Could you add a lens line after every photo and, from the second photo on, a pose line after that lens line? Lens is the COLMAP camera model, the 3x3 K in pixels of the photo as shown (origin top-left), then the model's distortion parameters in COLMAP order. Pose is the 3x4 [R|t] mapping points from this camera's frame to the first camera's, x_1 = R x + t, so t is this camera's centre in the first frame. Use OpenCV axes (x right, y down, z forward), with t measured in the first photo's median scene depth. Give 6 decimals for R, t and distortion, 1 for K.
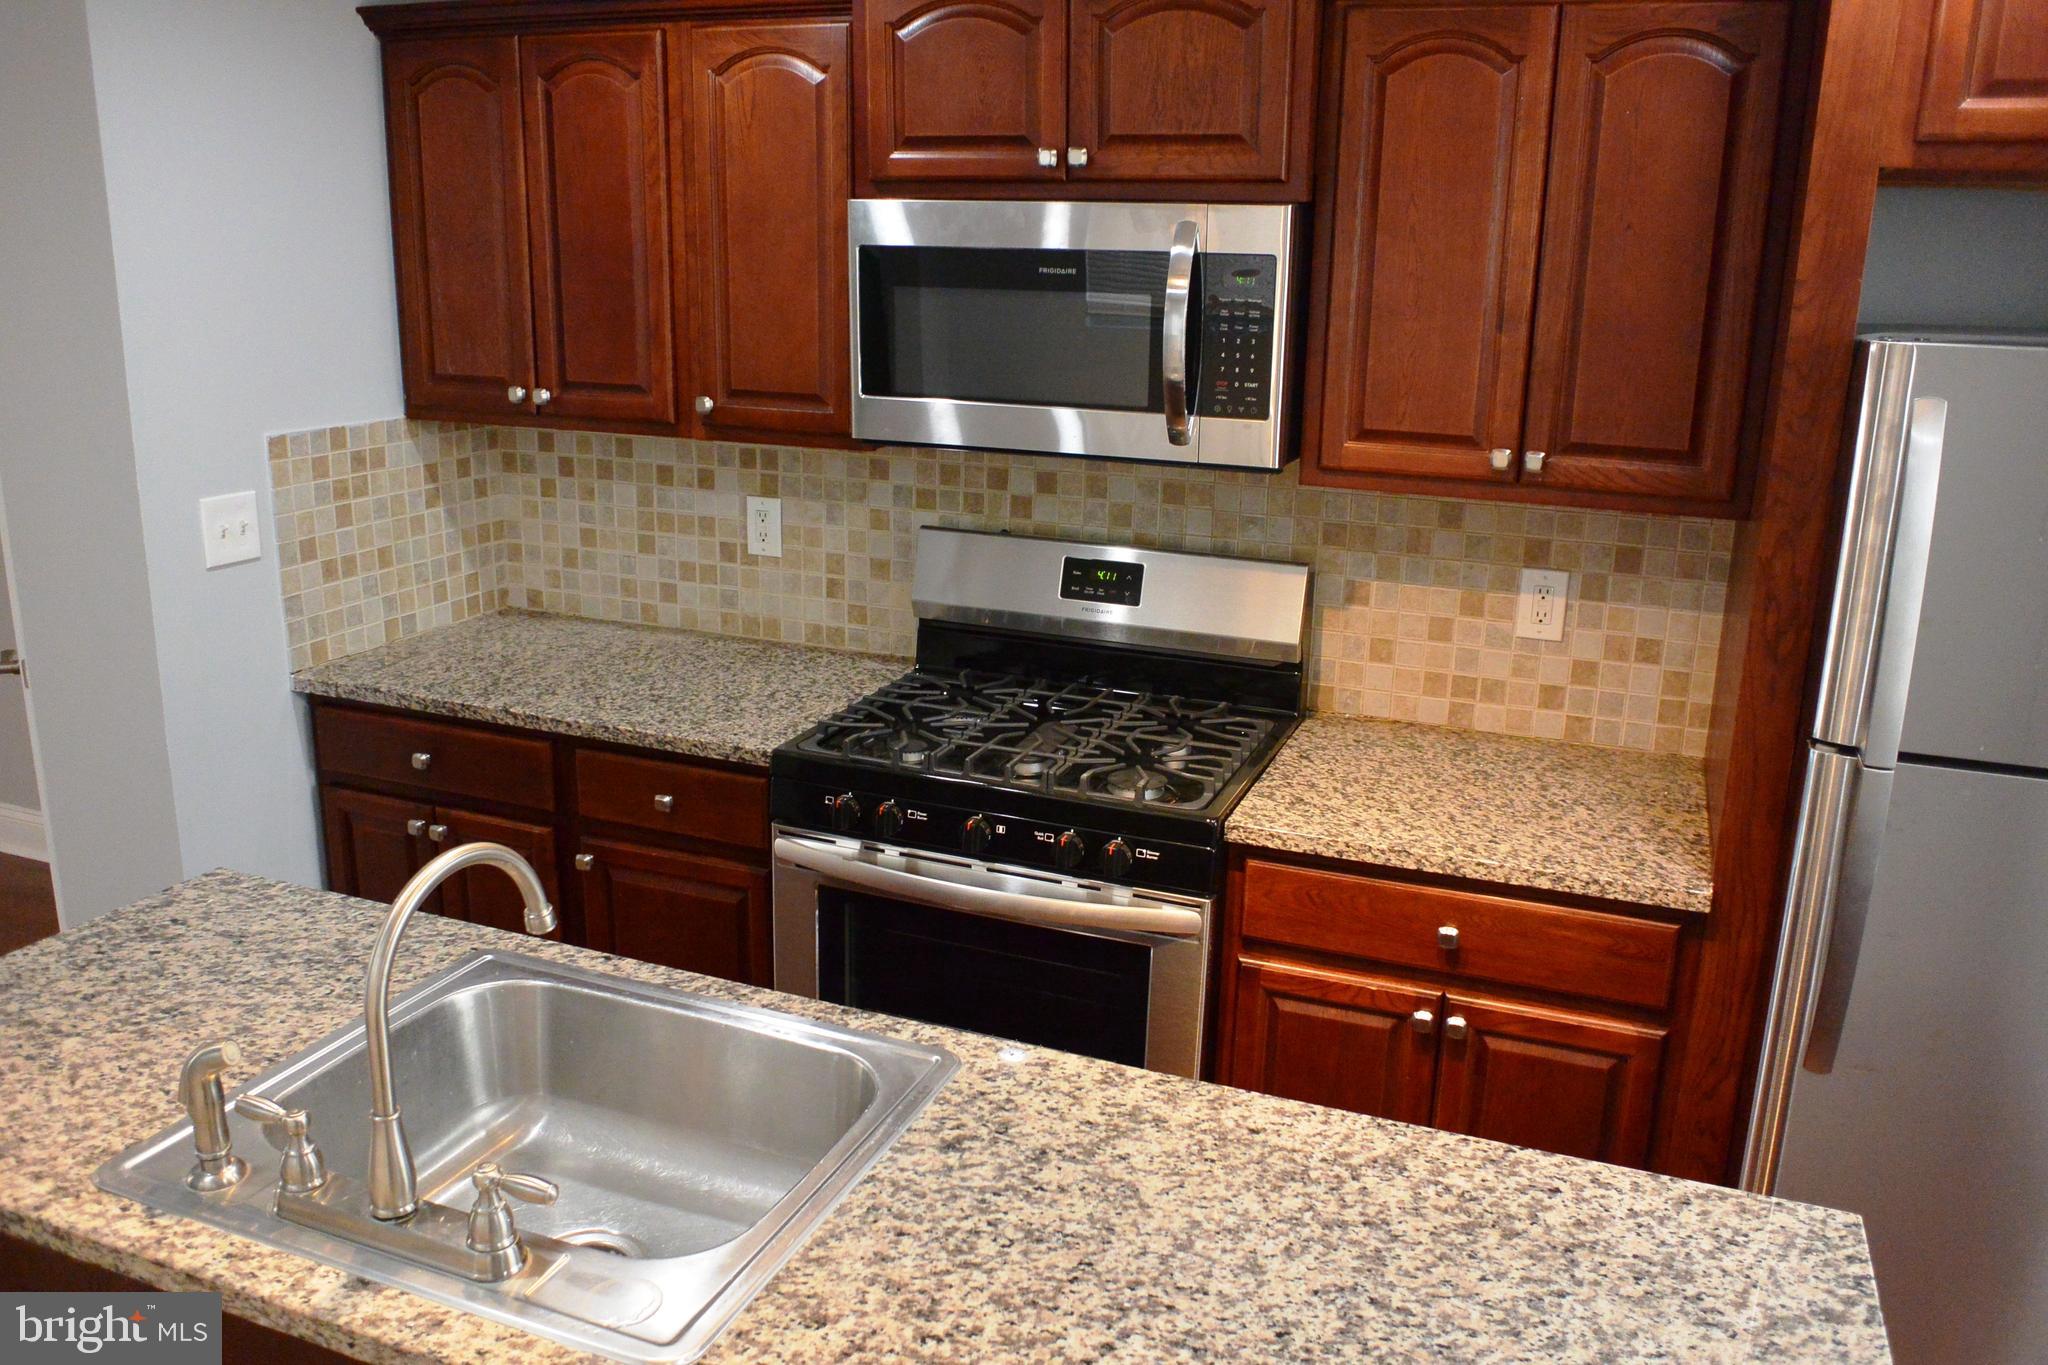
lens RADIAL K [[1610.7, 0, 1013.7], [0, 1610.7, 677.3], [0, 0, 1]] dist [-0.087179, 0.066283]
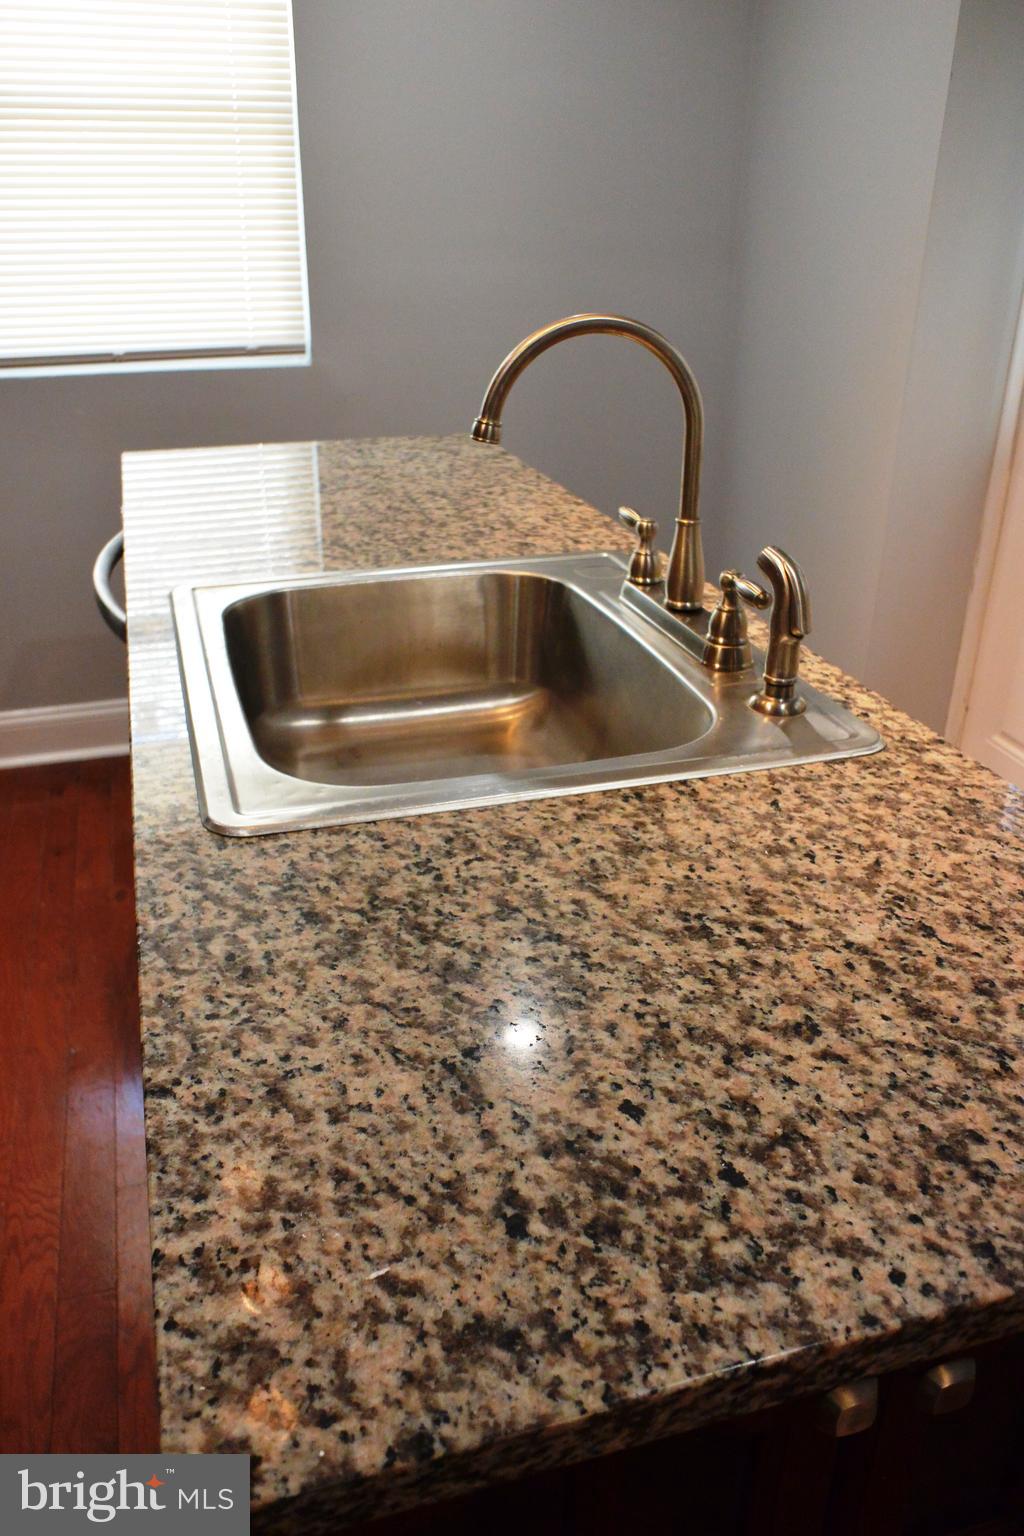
lens RADIAL K [[1208.0, 0, 514.3], [0, 1208.0, 771.1], [0, 0, 1]] dist [-0.087179, 0.066283]
pose [[-0.624762, -0.365482, 0.689996, -0.472803], [0.176715, 0.794573, 0.580883, -0.059257], [-0.760555, 0.484846, -0.431833, 0.741232]]
